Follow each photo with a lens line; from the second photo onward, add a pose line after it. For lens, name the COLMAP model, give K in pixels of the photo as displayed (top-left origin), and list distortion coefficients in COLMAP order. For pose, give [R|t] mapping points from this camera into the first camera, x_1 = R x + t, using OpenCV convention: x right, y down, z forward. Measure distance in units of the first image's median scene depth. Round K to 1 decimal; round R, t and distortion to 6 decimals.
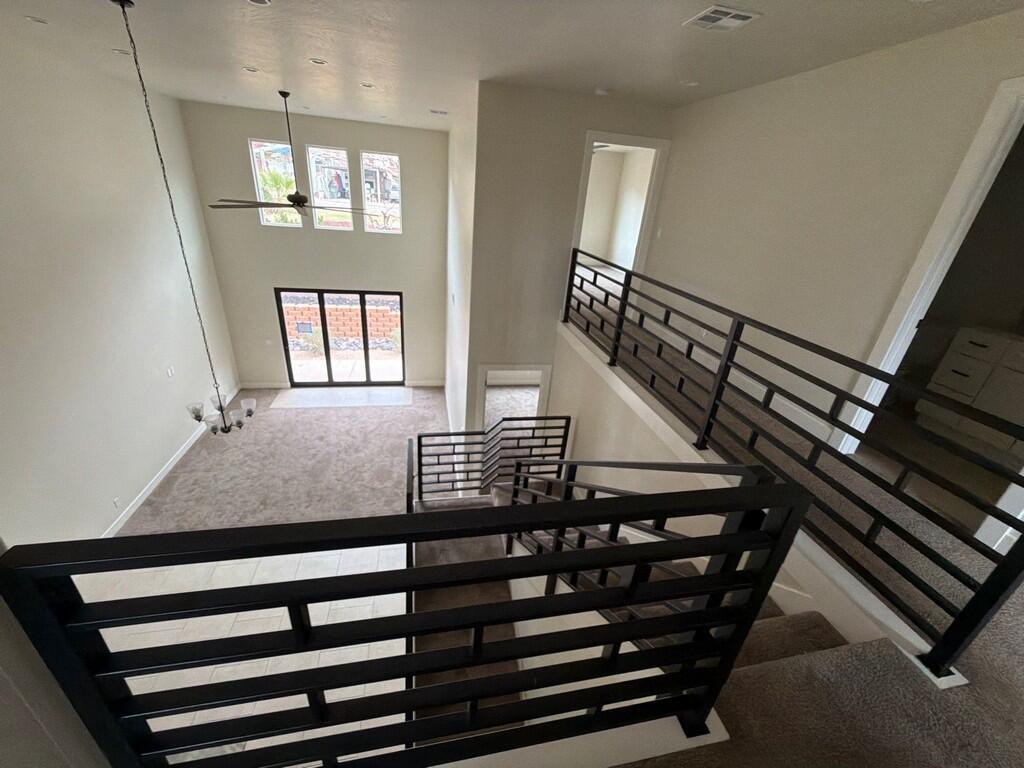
lens RADIAL K [[409.2, 0, 512.0], [0, 409.2, 384.0], [0, 0, 1]] dist [-0.000775, 0.000358]
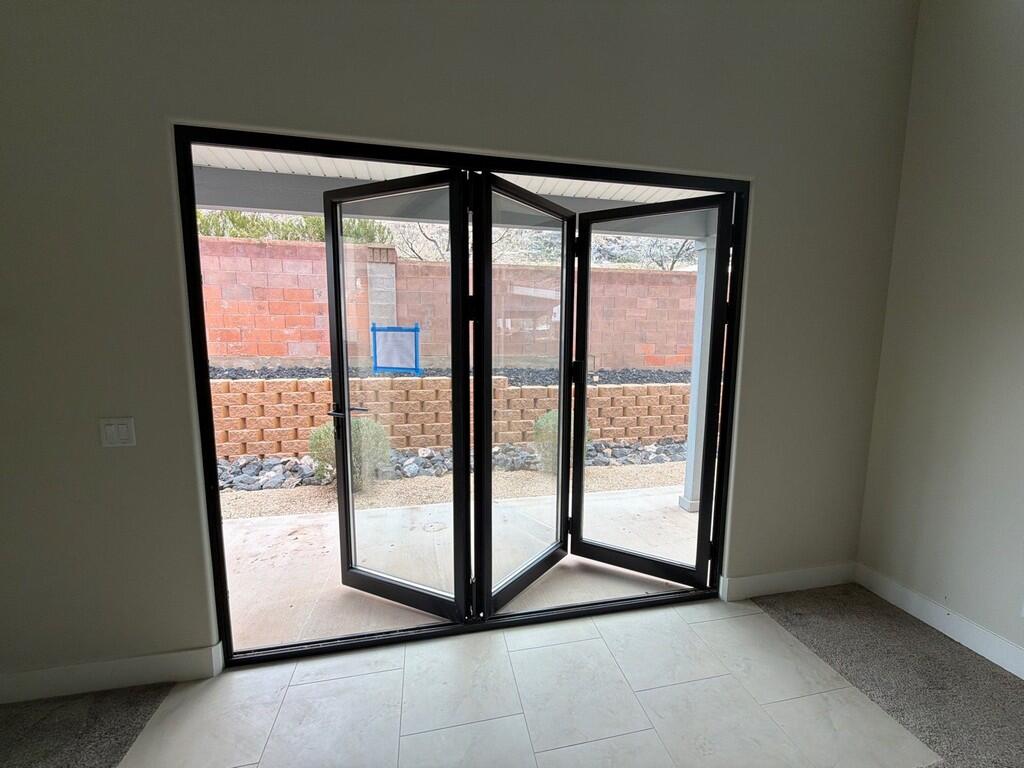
lens RADIAL K [[409.2, 0, 512.0], [0, 409.2, 384.0], [0, 0, 1]] dist [-0.000775, 0.000358]
pose [[0.997062, -0.076309, -0.006677, -0.404144], [0.070444, 0.947678, -0.311359, -0.051183], [0.030087, 0.309974, 0.950269, 0.798616]]
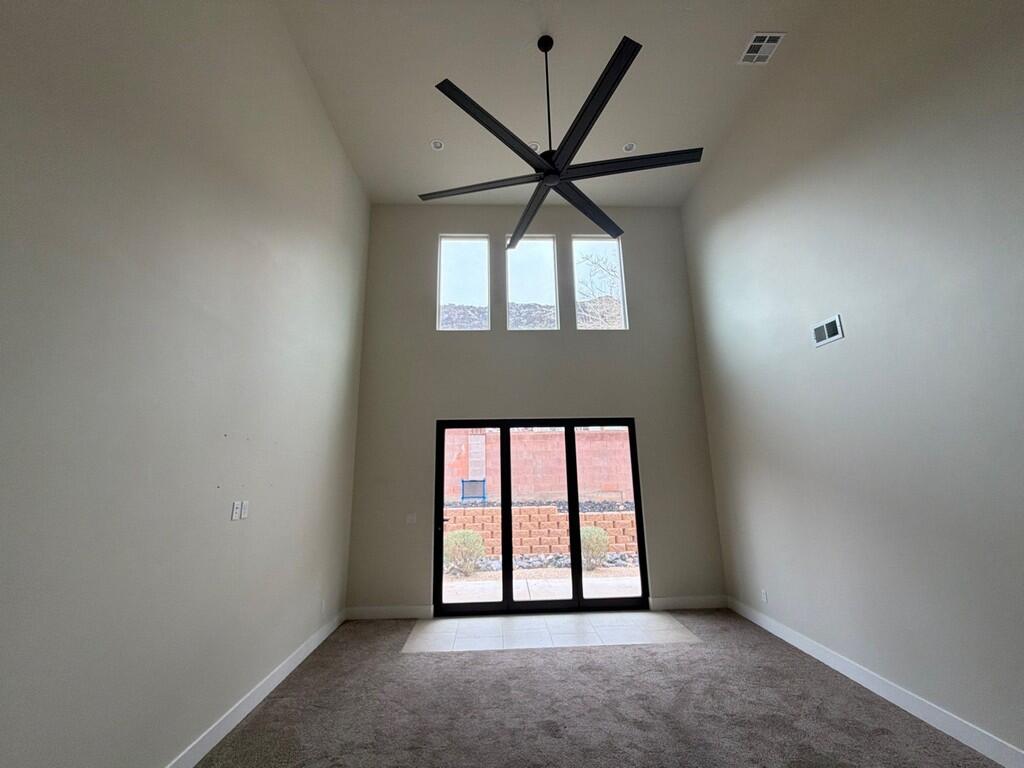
lens RADIAL K [[409.2, 0, 512.0], [0, 409.2, 384.0], [0, 0, 1]] dist [-0.000775, 0.000358]
pose [[0.981347, -0.134795, -0.137067, -0.349104], [0.022804, 0.789578, -0.613227, 0.096222], [0.190885, 0.598663, 0.777924, 0.467274]]
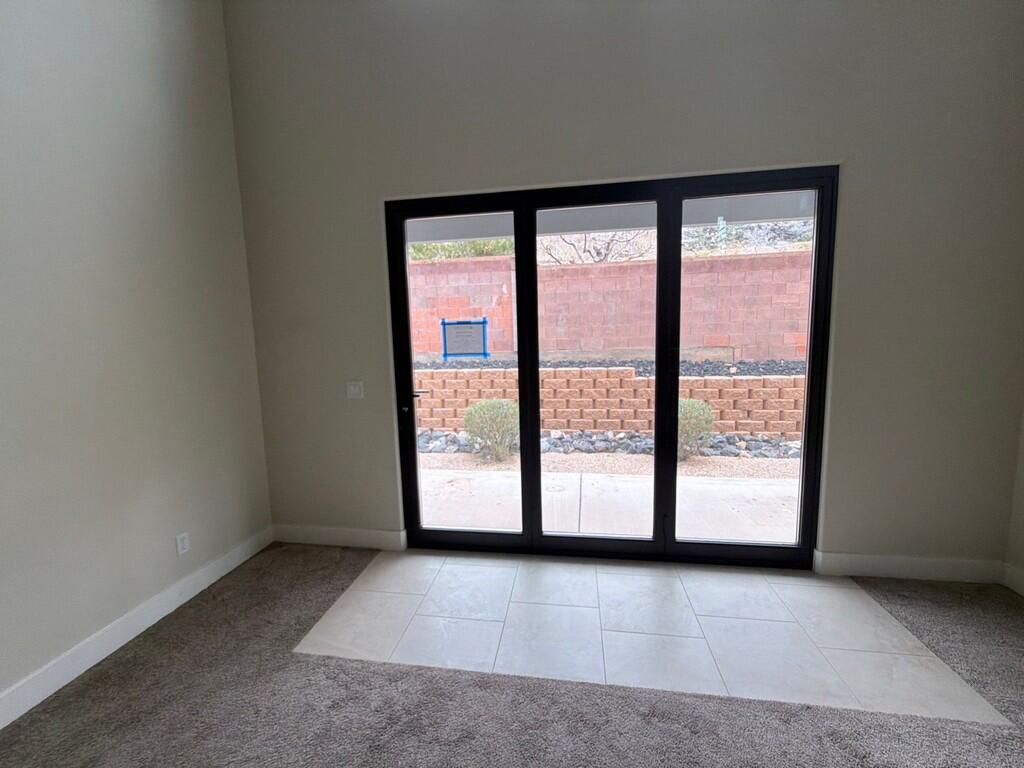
lens RADIAL K [[409.2, 0, 512.0], [0, 409.2, 384.0], [0, 0, 1]] dist [-0.000775, 0.000358]
pose [[0.931668, -0.066560, -0.357161, -0.365362], [-0.052185, 0.948364, -0.312862, -0.016156], [0.359543, 0.310122, 0.880087, 0.747804]]
